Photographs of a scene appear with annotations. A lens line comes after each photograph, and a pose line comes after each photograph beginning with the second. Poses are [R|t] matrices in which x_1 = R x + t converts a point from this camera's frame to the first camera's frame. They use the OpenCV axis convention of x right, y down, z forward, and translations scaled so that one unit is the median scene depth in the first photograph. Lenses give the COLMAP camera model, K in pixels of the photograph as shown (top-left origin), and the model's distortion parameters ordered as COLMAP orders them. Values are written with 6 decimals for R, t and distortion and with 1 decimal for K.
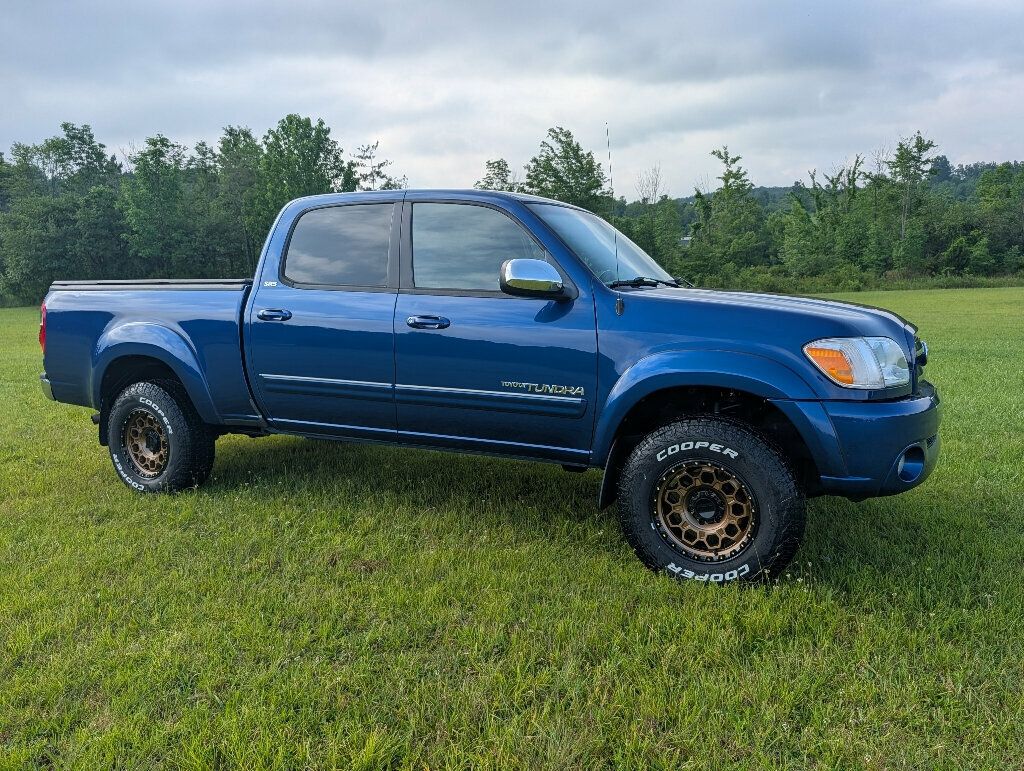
lens RADIAL K [[762.4, 0, 512.0], [0, 762.4, 385.5], [0, 0, 1]] dist [0.019951, 0.000984]
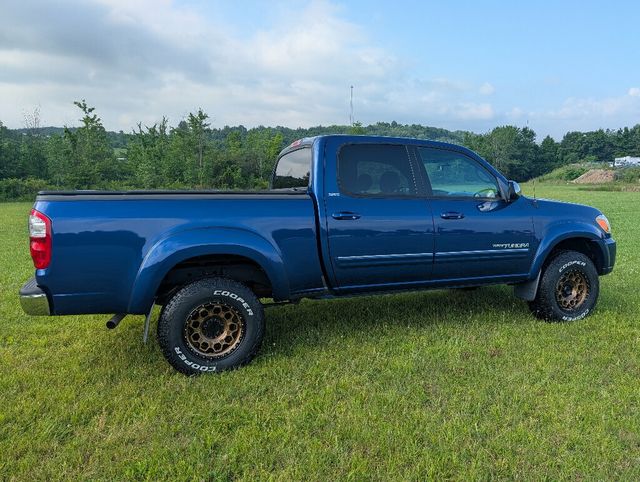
lens RADIAL K [[468.3, 0, 320.0], [0, 468.3, 241.0], [0, 0, 1]] dist [0.010260, -0.004498]
pose [[0.663486, -0.074166, 0.744504, -0.131032], [0.093619, 0.995484, 0.015737, -0.008182], [-0.742308, 0.059258, 0.667433, 0.058857]]
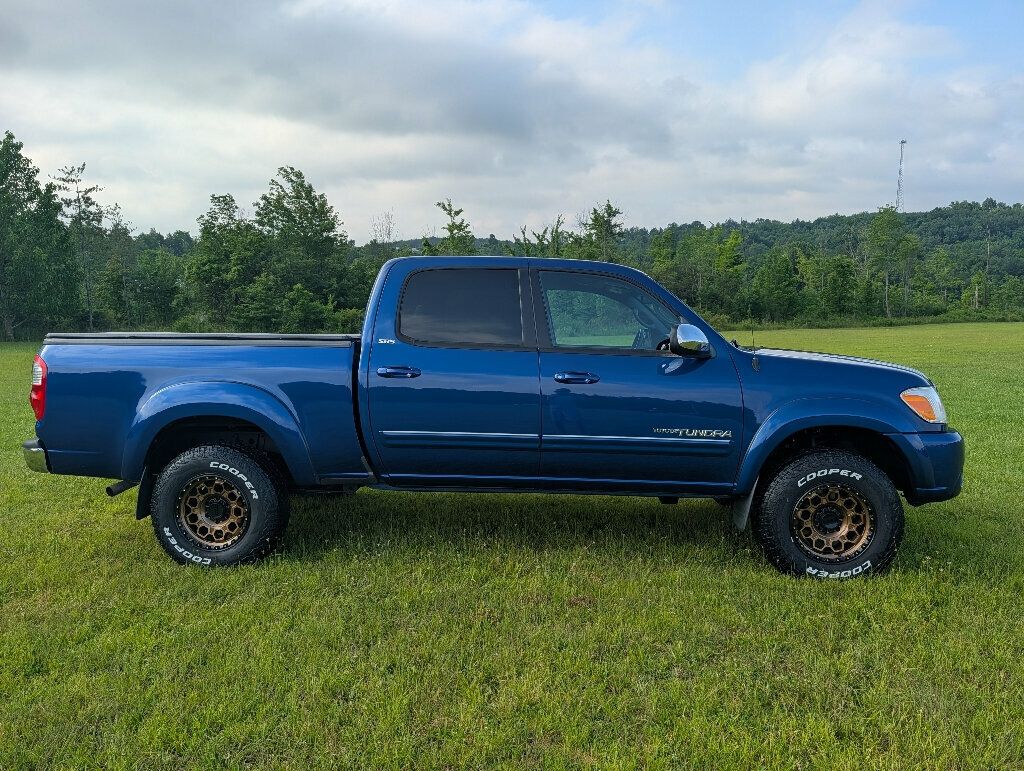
lens RADIAL K [[759.0, 0, 512.0], [0, 759.0, 385.5], [0, 0, 1]] dist [-0.001049, -0.007283]
pose [[0.917626, -0.019225, 0.396981, -0.073539], [0.039287, 0.998325, -0.042466, -0.003317], [-0.395500, 0.054564, 0.916844, 0.002950]]
